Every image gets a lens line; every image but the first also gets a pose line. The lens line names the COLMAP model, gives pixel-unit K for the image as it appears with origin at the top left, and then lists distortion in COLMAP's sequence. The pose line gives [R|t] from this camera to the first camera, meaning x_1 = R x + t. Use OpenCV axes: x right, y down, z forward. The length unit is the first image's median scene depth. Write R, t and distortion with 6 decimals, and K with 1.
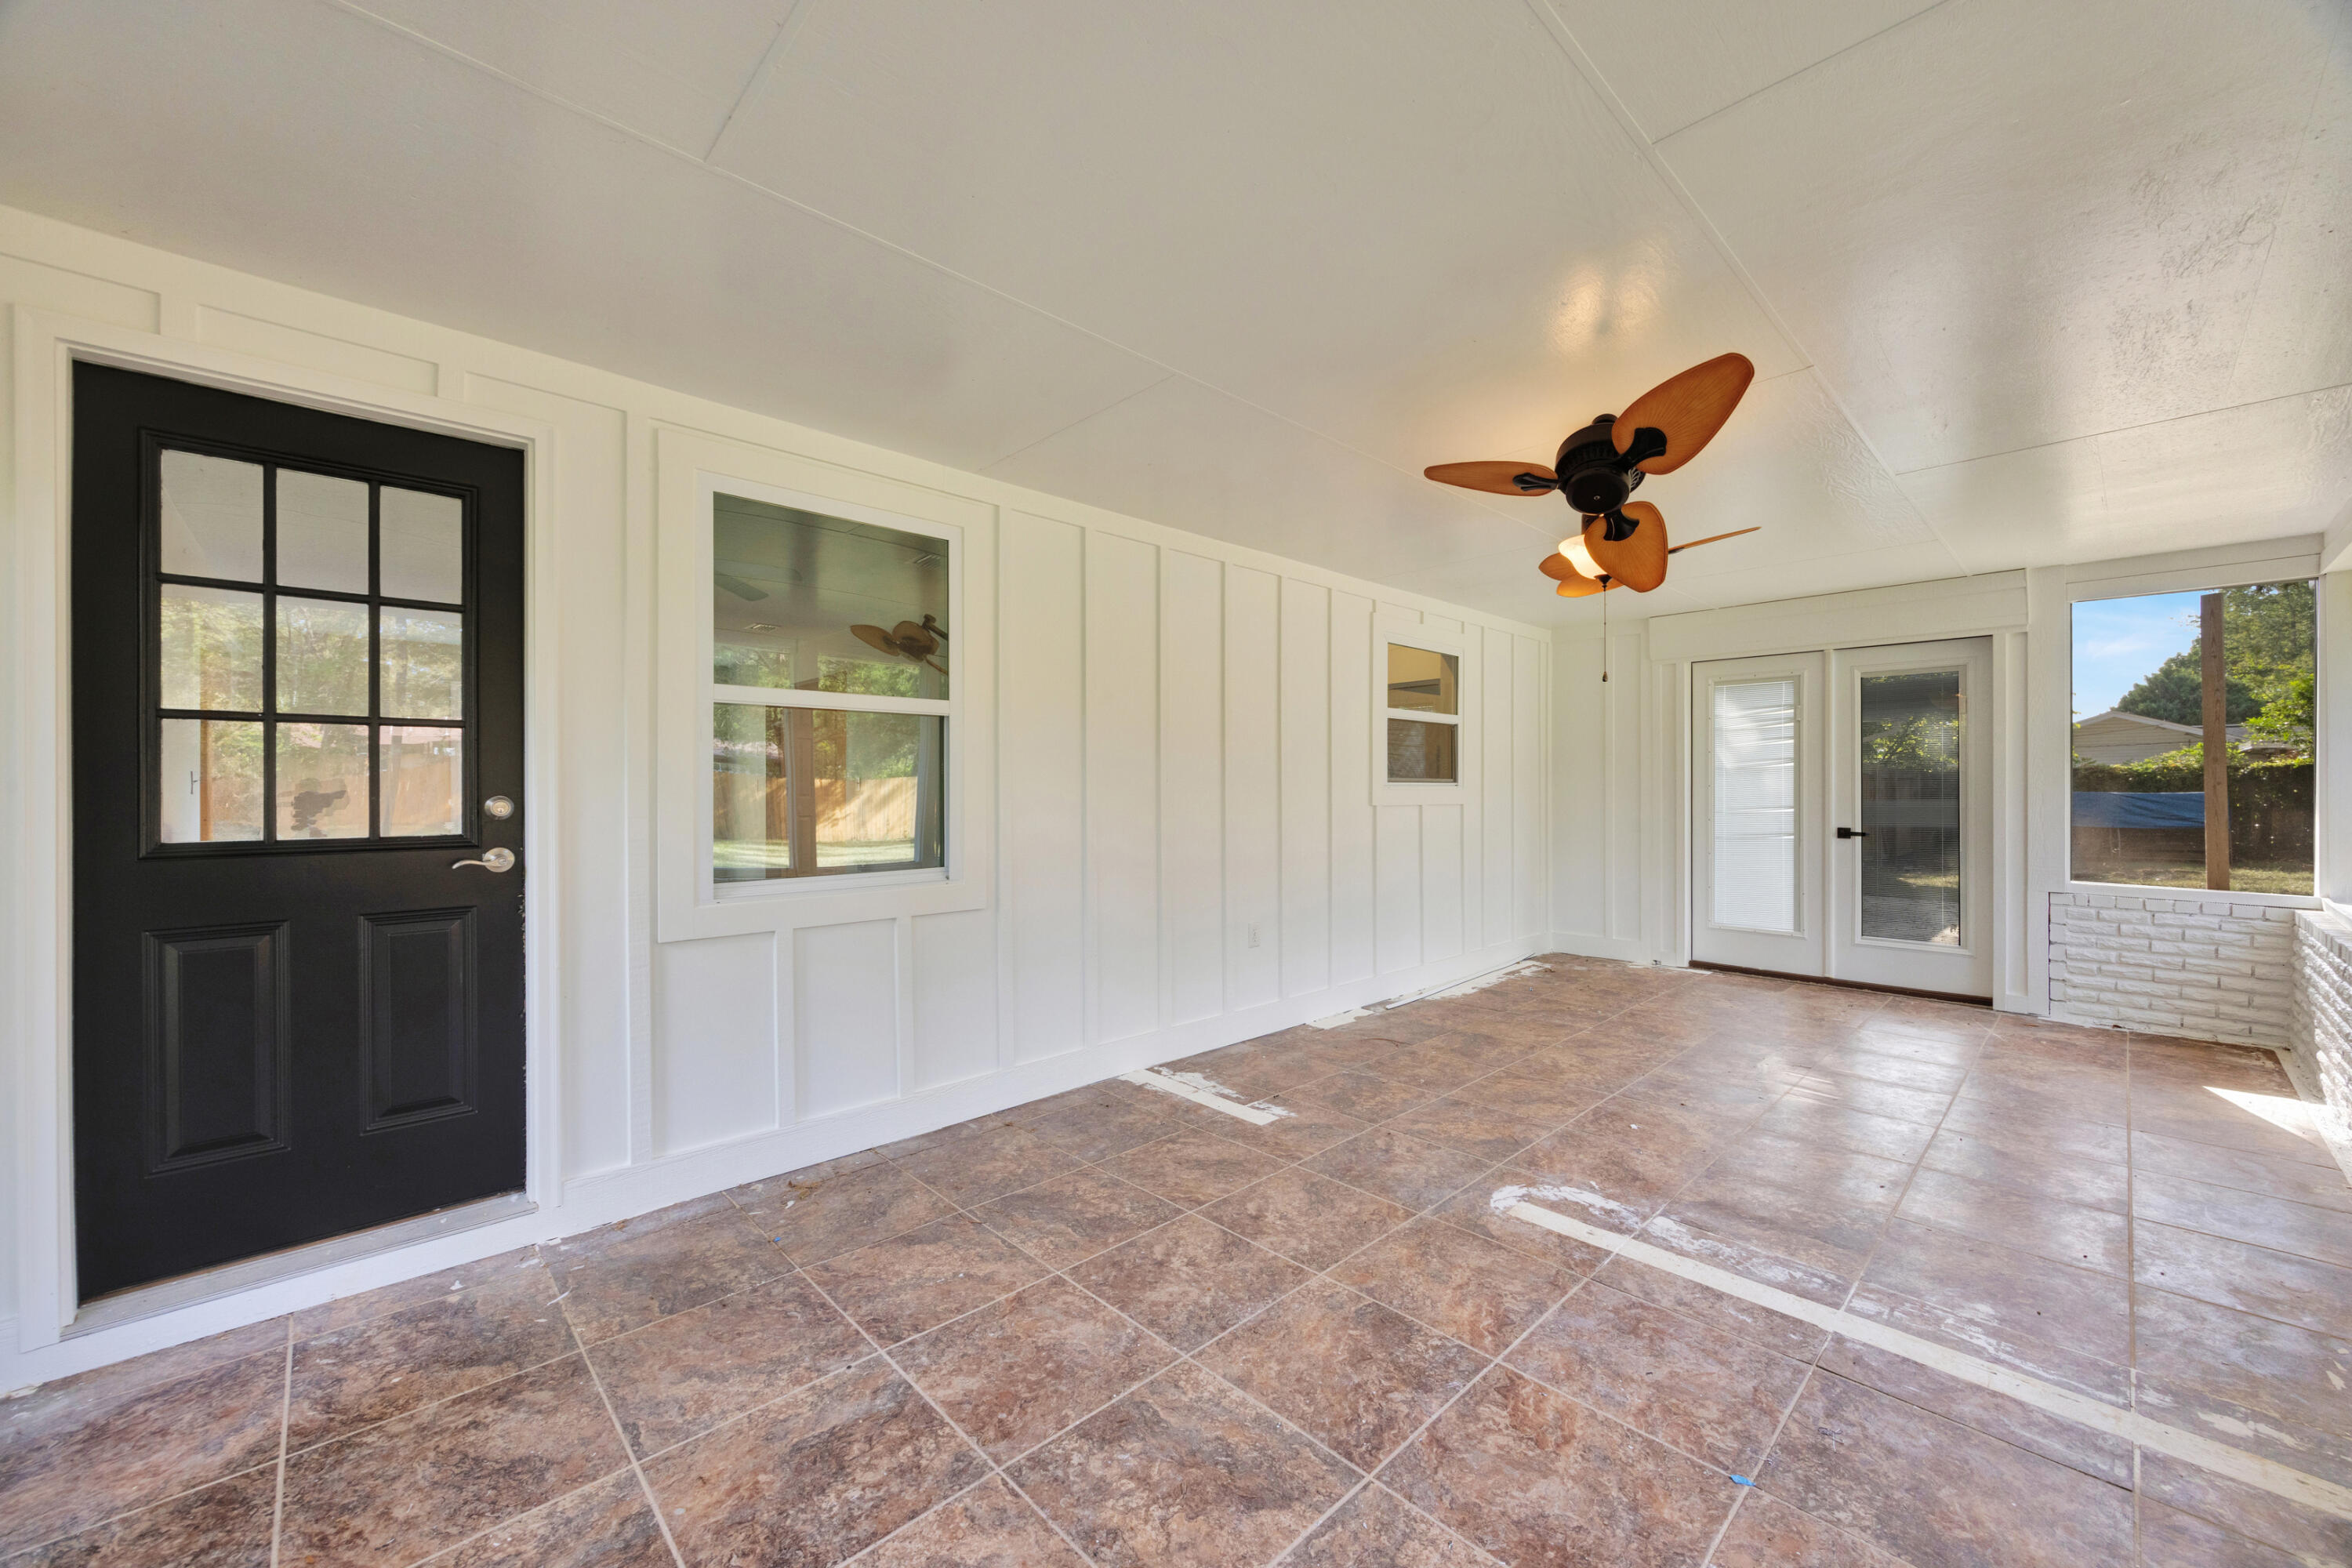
lens RADIAL K [[897.5, 0, 1178.8], [0, 897.5, 785.7], [0, 0, 1]] dist [-0.002404, -0.000287]
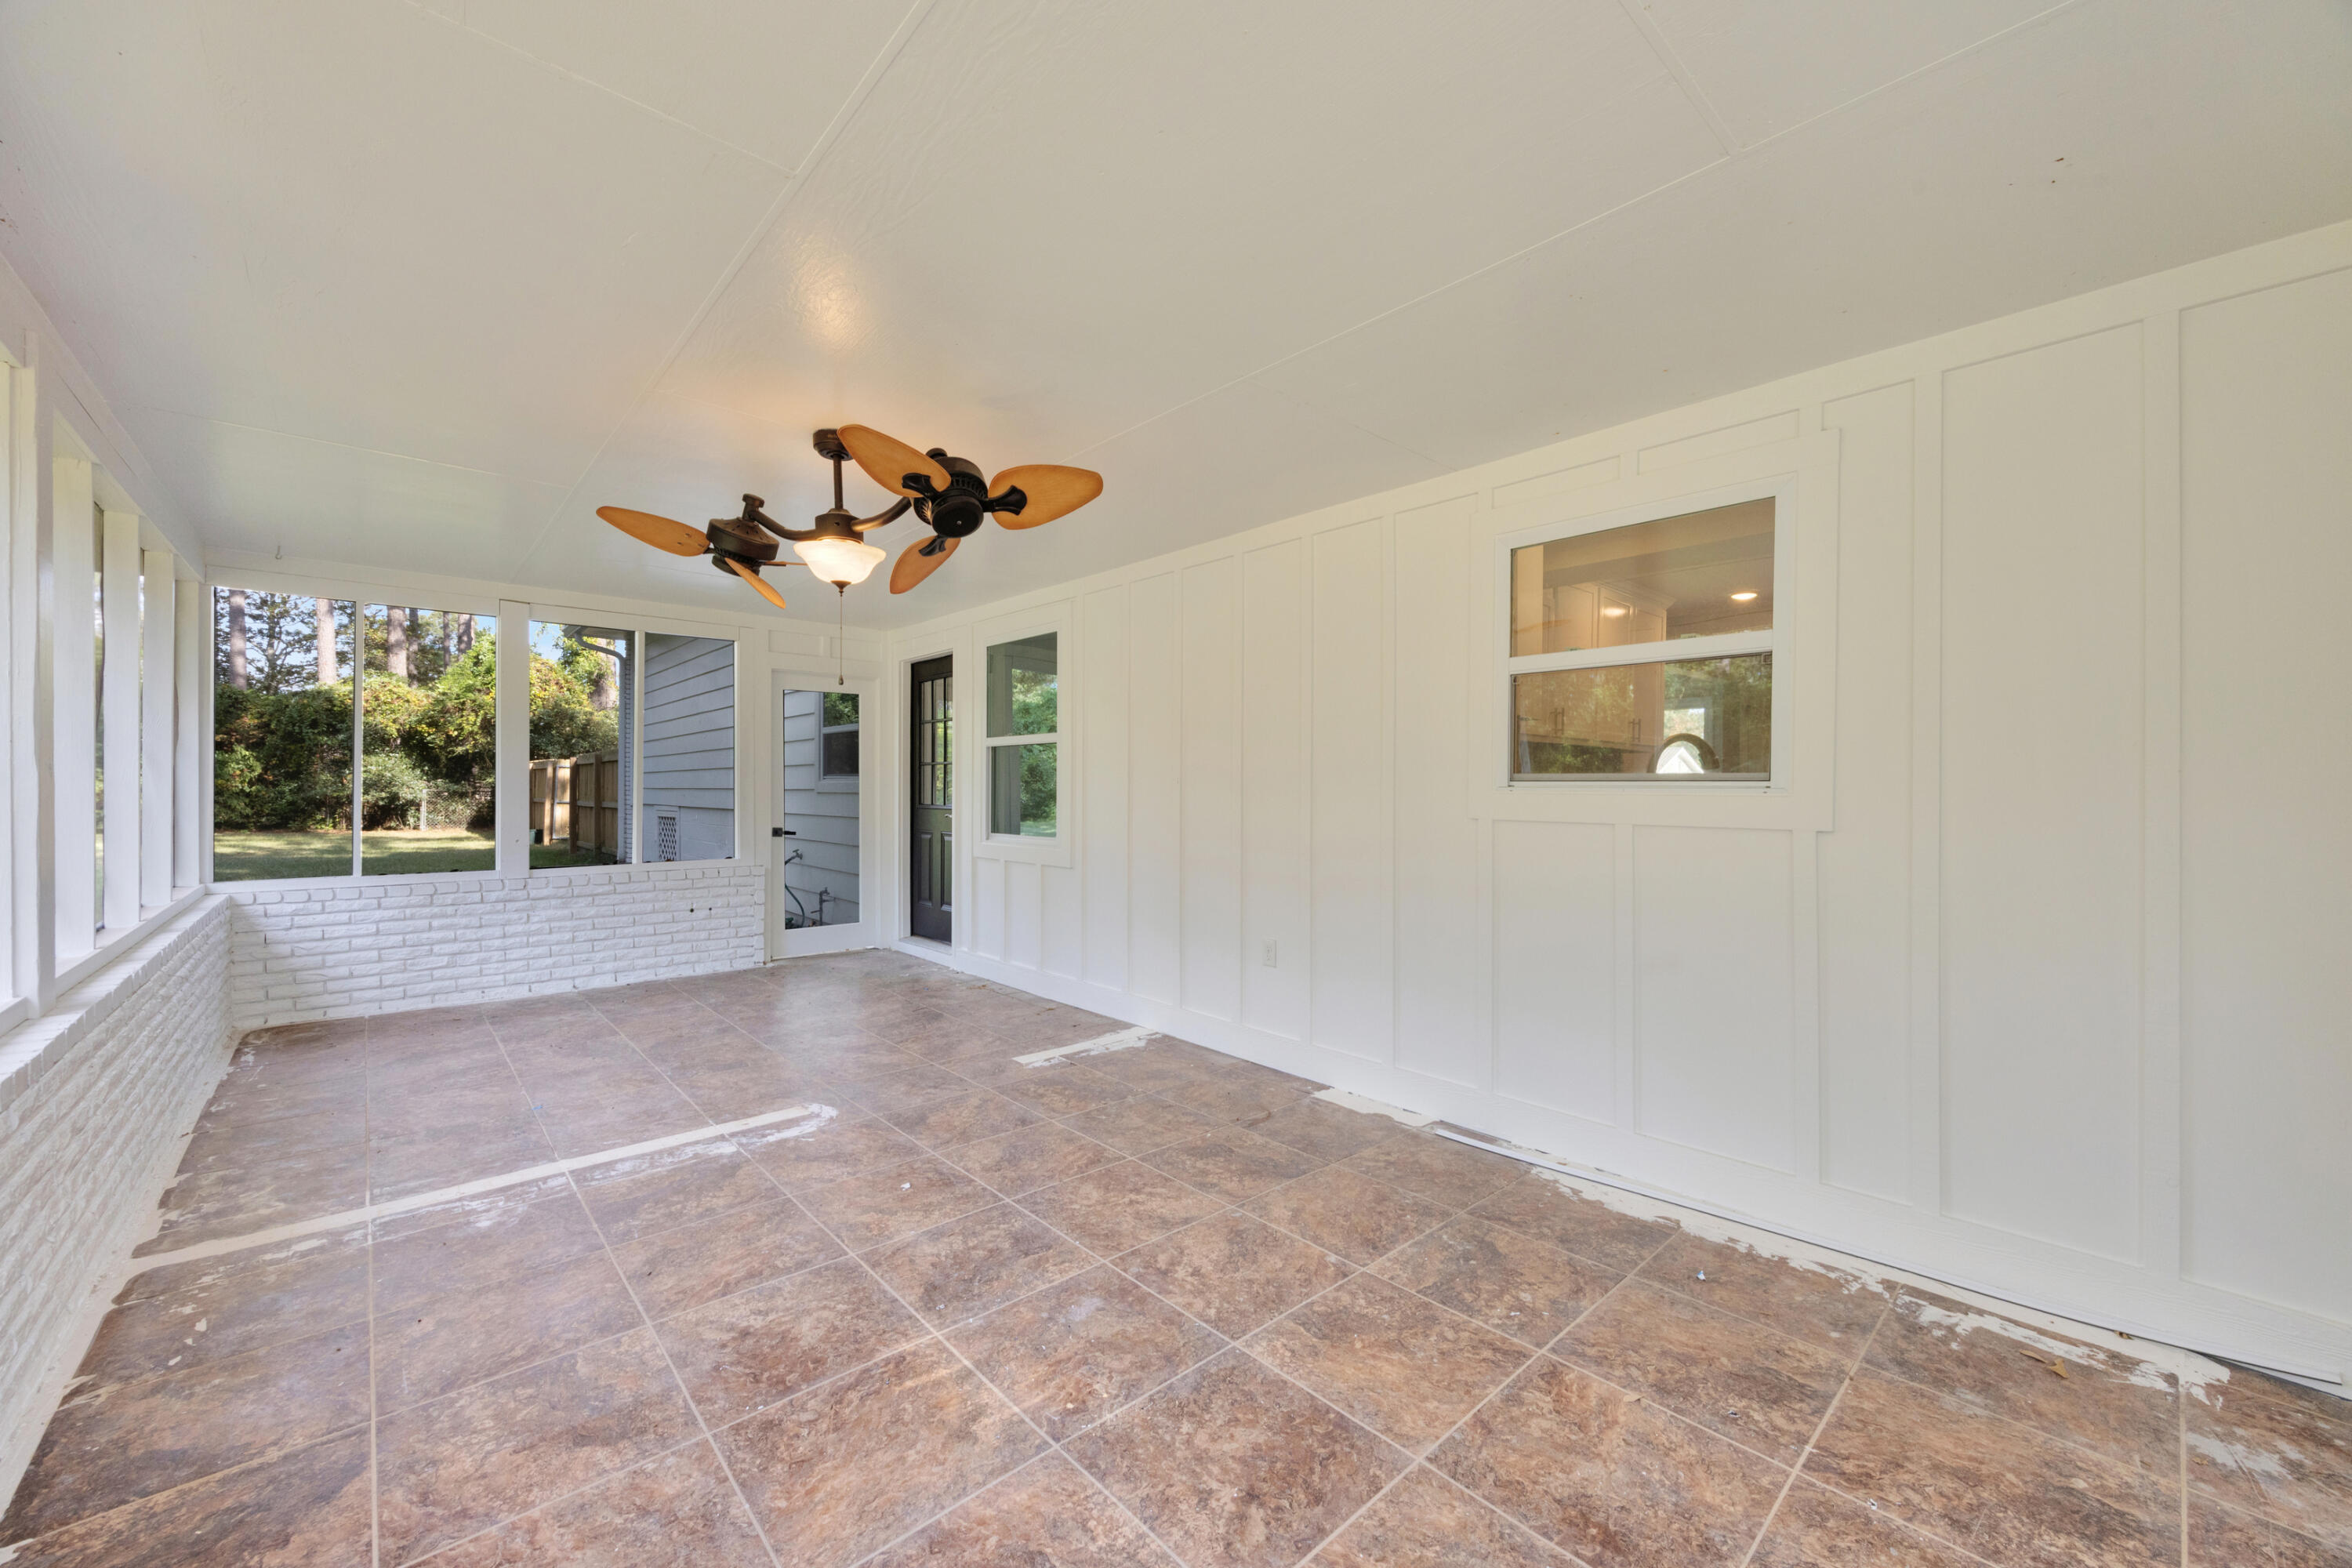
lens RADIAL K [[897.5, 0, 1165.4], [0, 897.5, 785.0], [0, 0, 1]] dist [-0.002404, -0.000287]
pose [[-0.030403, -0.001176, -0.999537, 1.347904], [0.001478, 0.999998, -0.001221, 0.001010], [0.999537, -0.001514, -0.030401, 1.268316]]
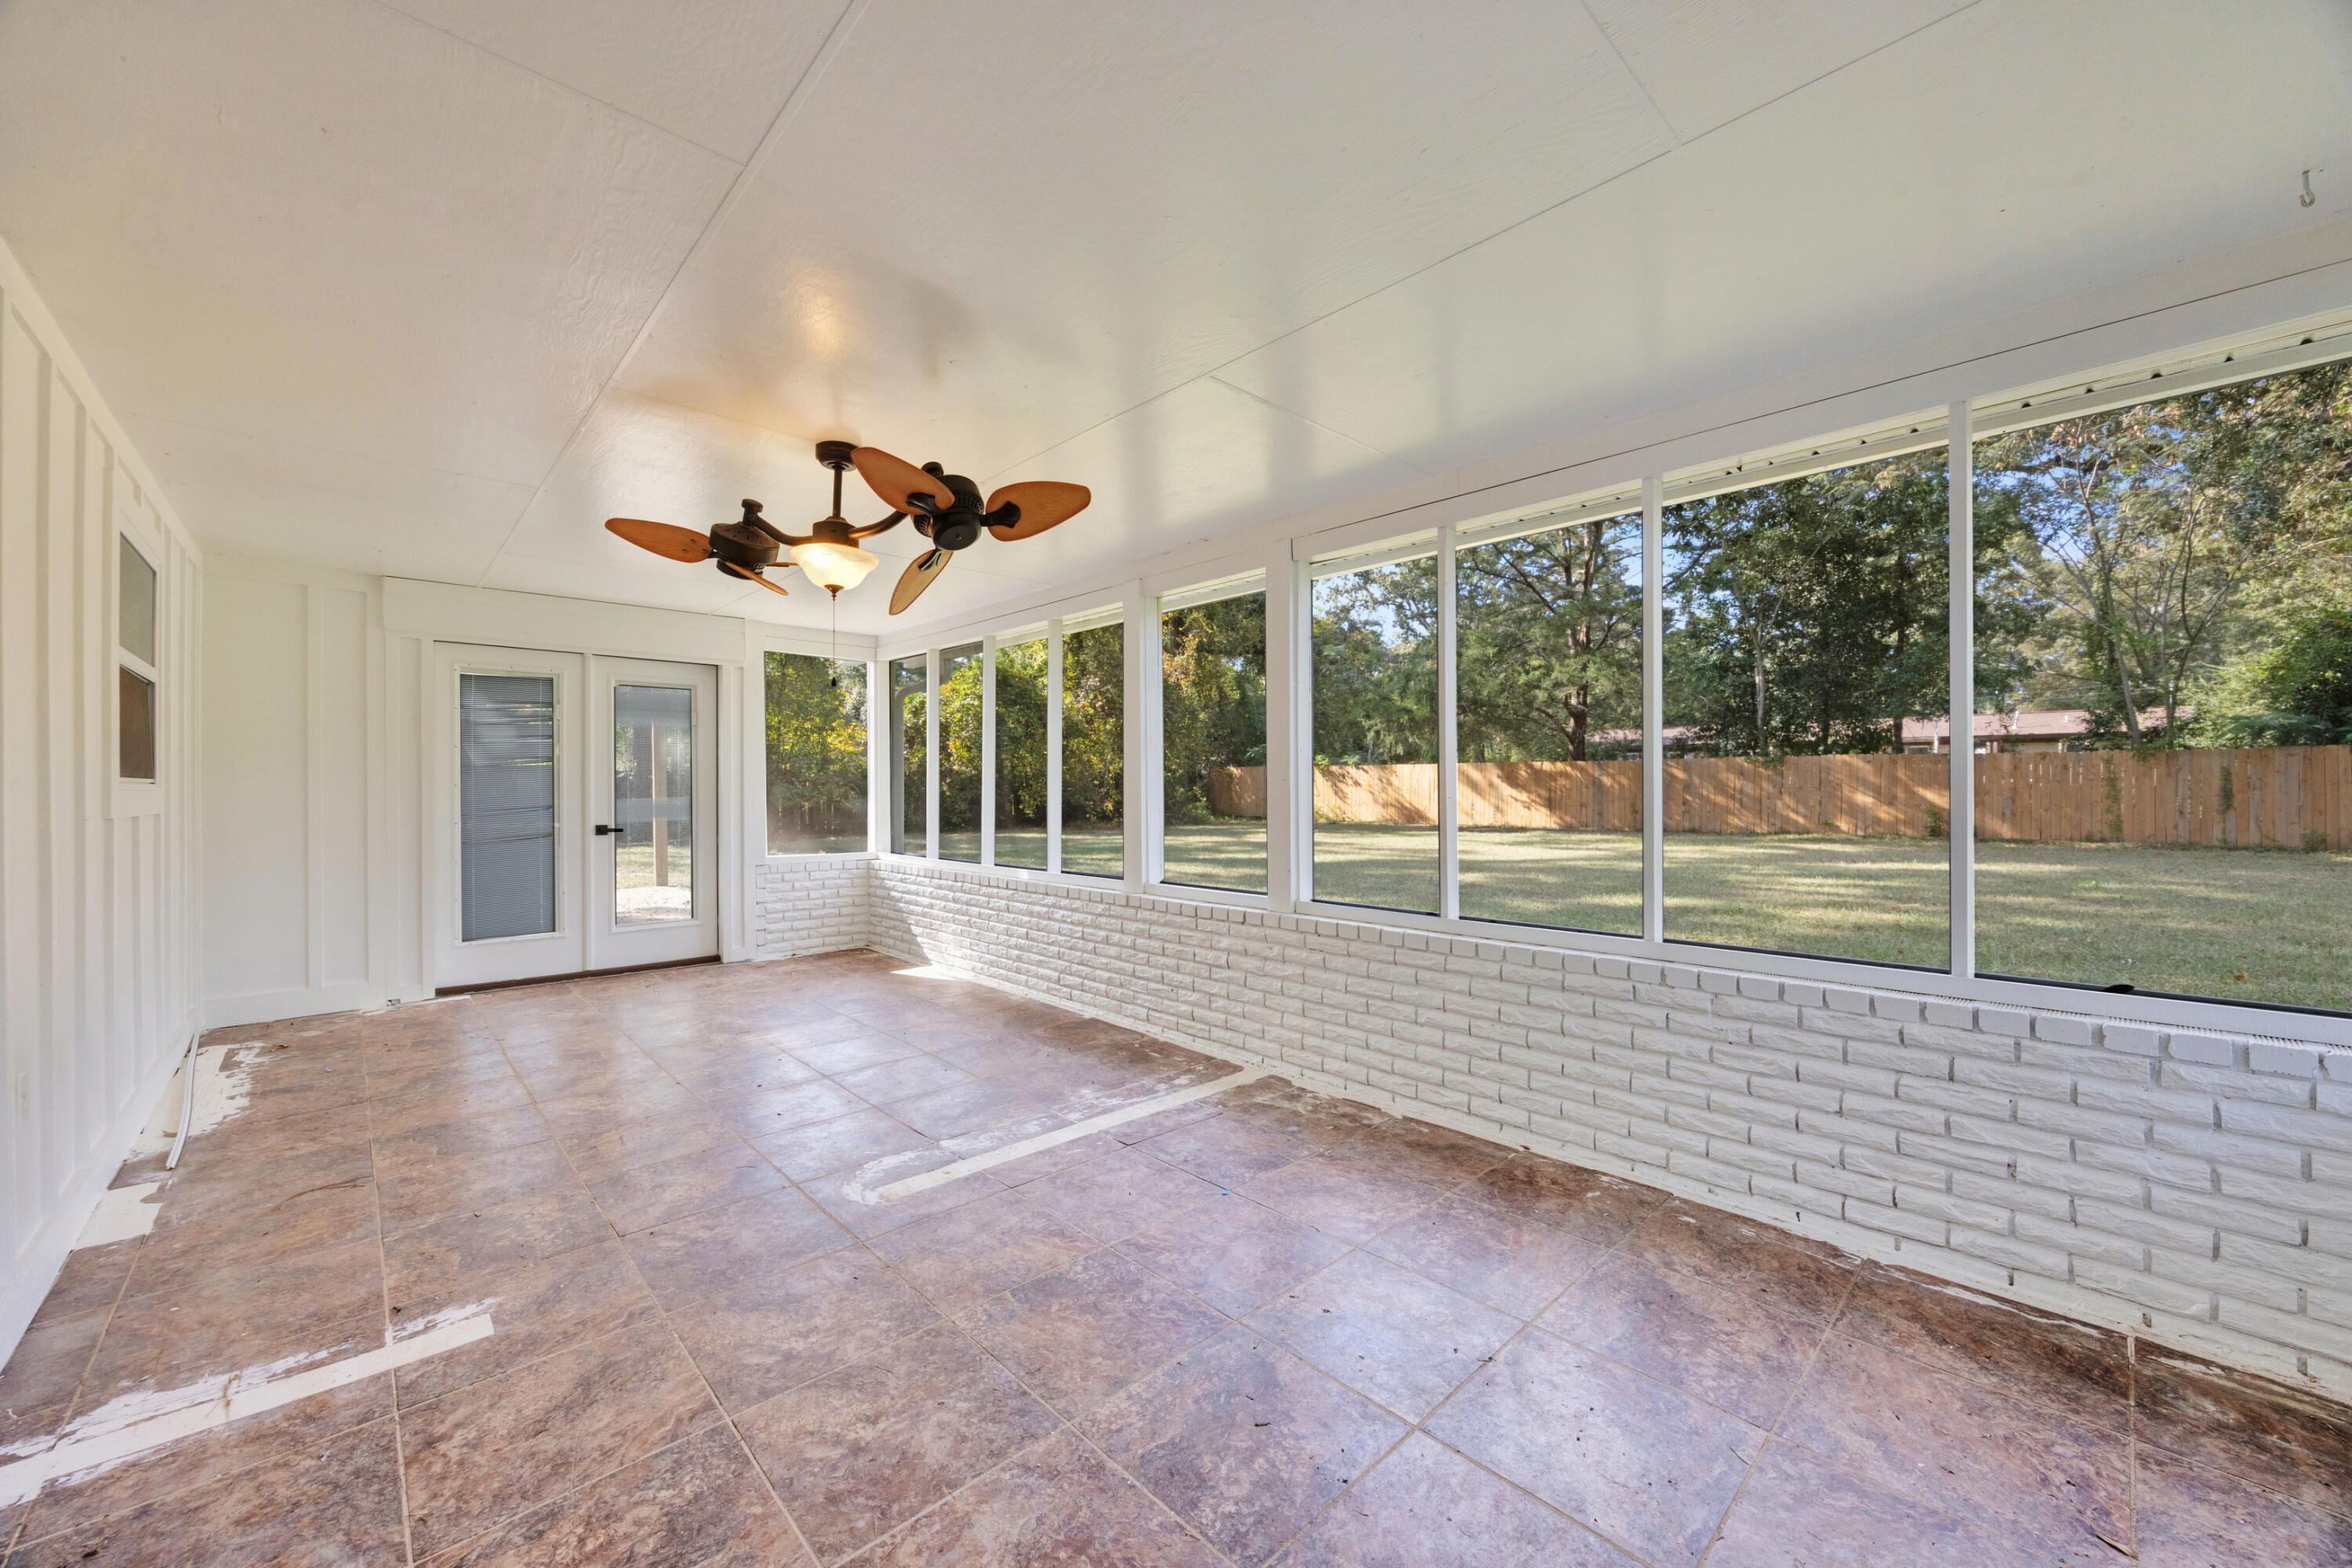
lens RADIAL K [[897.5, 0, 1181.0], [0, 897.5, 793.1], [0, 0, 1]] dist [-0.002404, -0.000287]
pose [[-0.003766, -0.005997, 0.999975, -0.530309], [-0.001866, 0.999980, 0.005990, 0.001967], [-0.999991, -0.001843, -0.003777, 0.537631]]
